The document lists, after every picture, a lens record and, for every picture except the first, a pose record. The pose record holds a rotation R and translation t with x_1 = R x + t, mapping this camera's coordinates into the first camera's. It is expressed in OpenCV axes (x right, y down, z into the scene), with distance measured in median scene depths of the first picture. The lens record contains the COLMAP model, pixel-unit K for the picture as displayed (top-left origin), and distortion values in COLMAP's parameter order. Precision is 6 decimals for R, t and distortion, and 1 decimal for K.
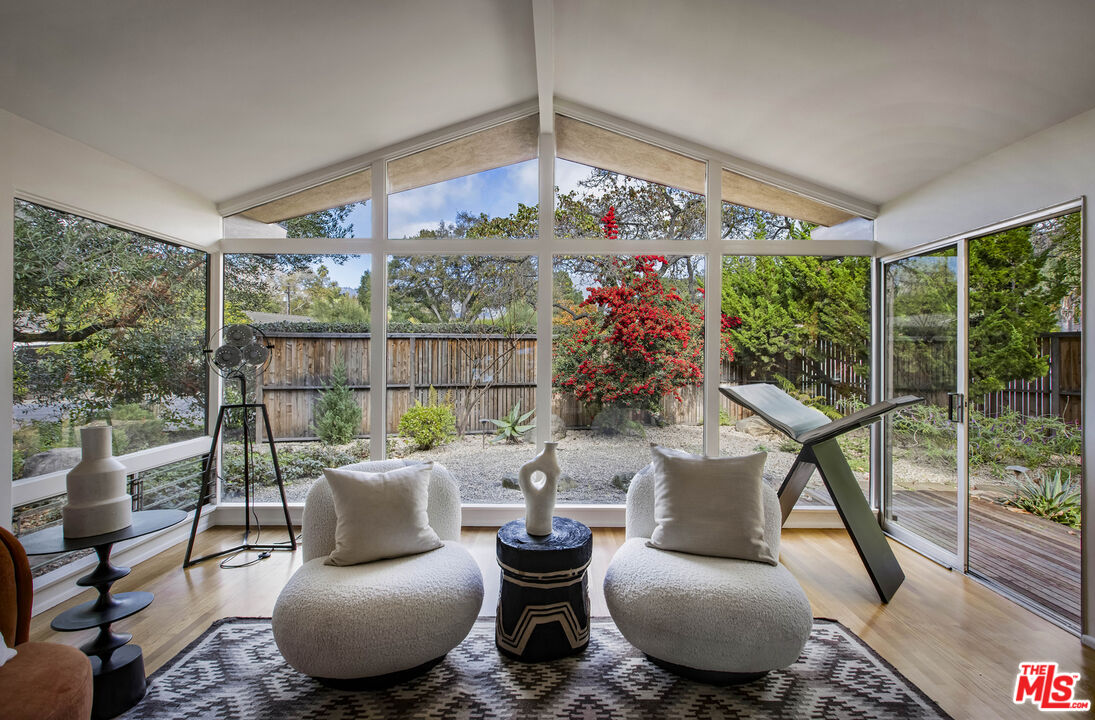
lens RADIAL K [[510.5, 0, 552.2], [0, 510.5, 351.7], [0, 0, 1]] dist [0.004998, 0.000569]
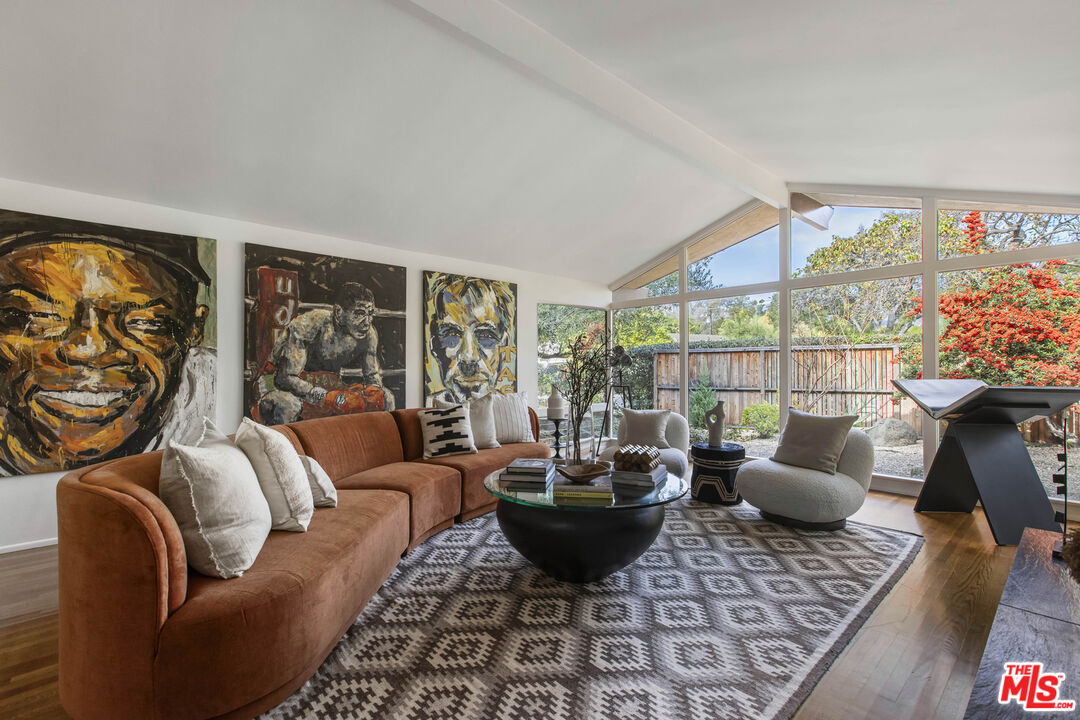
lens RADIAL K [[482.9, 0, 540.0], [0, 482.9, 360.0], [0, 0, 1]] dist [0.002121, 0.000620]
pose [[0.677672, -0.016656, -0.735176, 0.264553], [0.006810, 0.999843, -0.016375, 0.013482], [0.735333, 0.006090, 0.677679, -0.228255]]
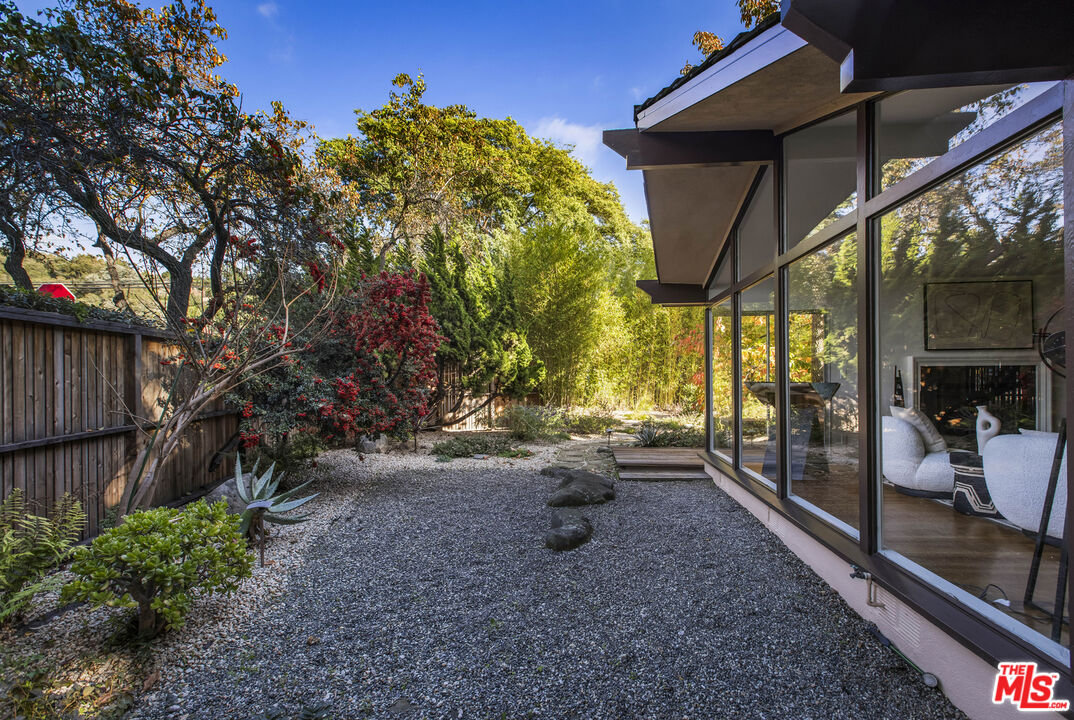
lens RADIAL K [[480.2, 0, 537.0], [0, 480.2, 360.0], [0, 0, 1]] dist [0.002121, 0.000620]
pose [[0.098026, 0.014396, 0.995080, -0.569966], [0.001946, 0.999891, -0.014657, 0.007314], [-0.995182, 0.003373, 0.097988, 0.724869]]
